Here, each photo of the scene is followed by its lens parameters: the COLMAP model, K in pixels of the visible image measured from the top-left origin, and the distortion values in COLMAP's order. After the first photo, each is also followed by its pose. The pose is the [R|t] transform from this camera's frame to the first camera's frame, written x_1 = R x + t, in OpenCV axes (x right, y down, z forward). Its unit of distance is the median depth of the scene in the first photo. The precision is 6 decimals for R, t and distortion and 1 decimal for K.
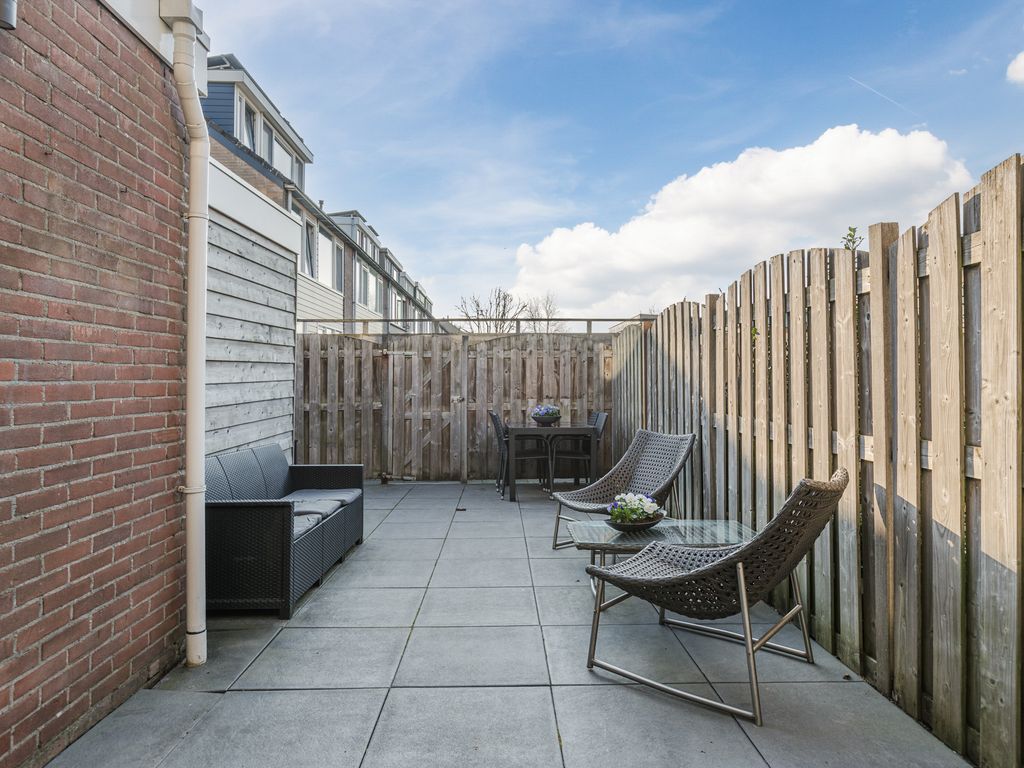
lens RADIAL K [[592.2, 0, 513.6], [0, 592.2, 369.2], [0, 0, 1]] dist [-0.001935, -0.000298]
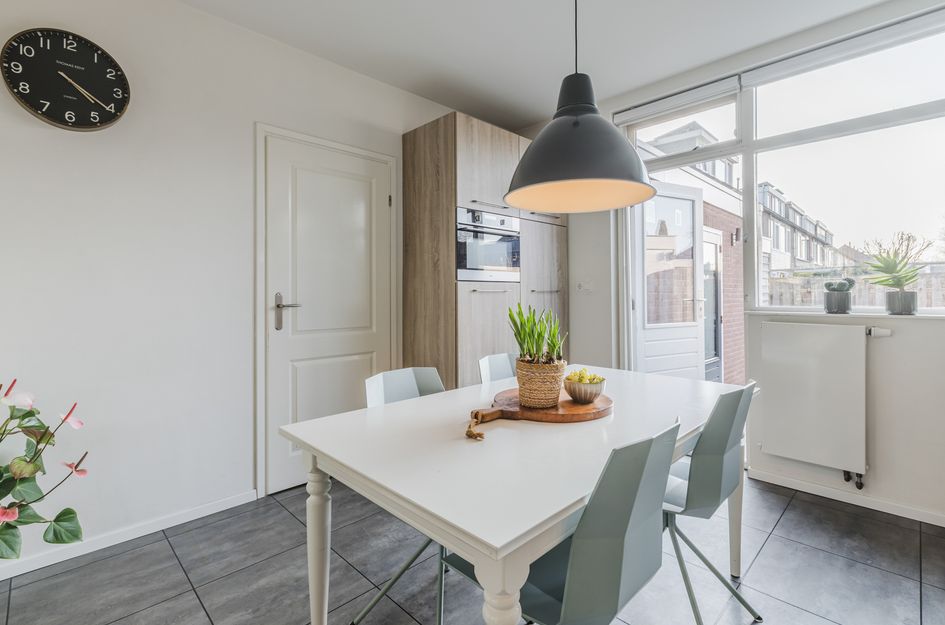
lens RADIAL K [[442.8, 0, 476.7], [0, 442.8, 290.0], [0, 0, 1]] dist [-0.001417, -0.000561]
pose [[0.689657, -0.008173, -0.724091, 0.033841], [0.013704, 0.999905, 0.001766, -0.023460], [0.724007, -0.011141, 0.689703, -0.356004]]
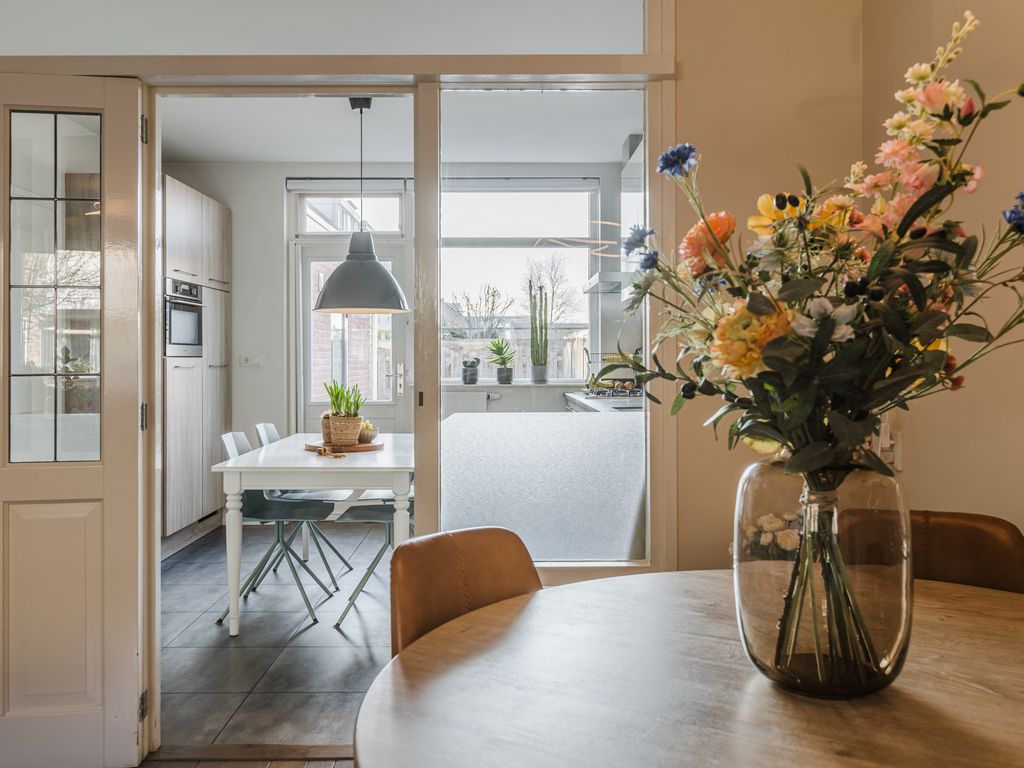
lens RADIAL K [[910.7, 0, 511.1], [0, 910.7, 346.5], [0, 0, 1]] dist [0.002145, -0.004785]
pose [[0.999960, 0.000780, -0.008948, 0.031099], [-0.000742, 0.999991, 0.004250, -0.034473], [0.008951, -0.004244, 0.999951, -0.629898]]
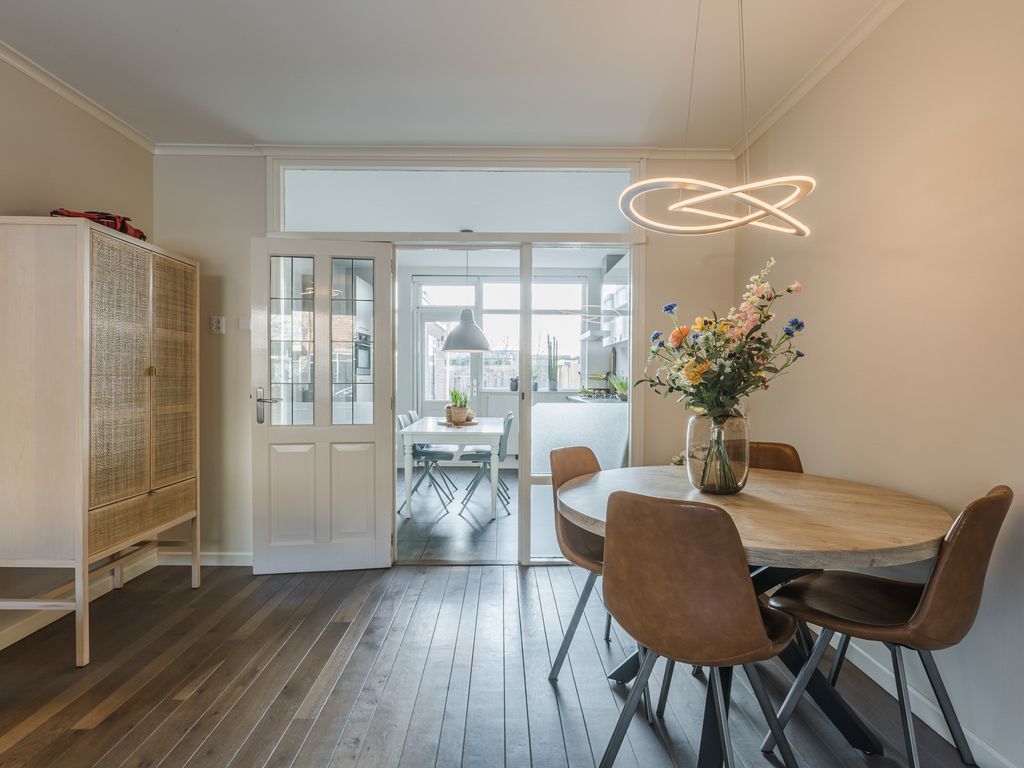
lens RADIAL K [[579.1, 0, 512.0], [0, 579.1, 384.0], [0, 0, 1]] dist [-0.000091, 0.000160]
pose [[0.999963, 0.008126, -0.002696, 0.002499], [-0.008042, 0.999524, 0.029786, -0.035710], [0.002937, -0.029763, 0.999553, -0.704371]]
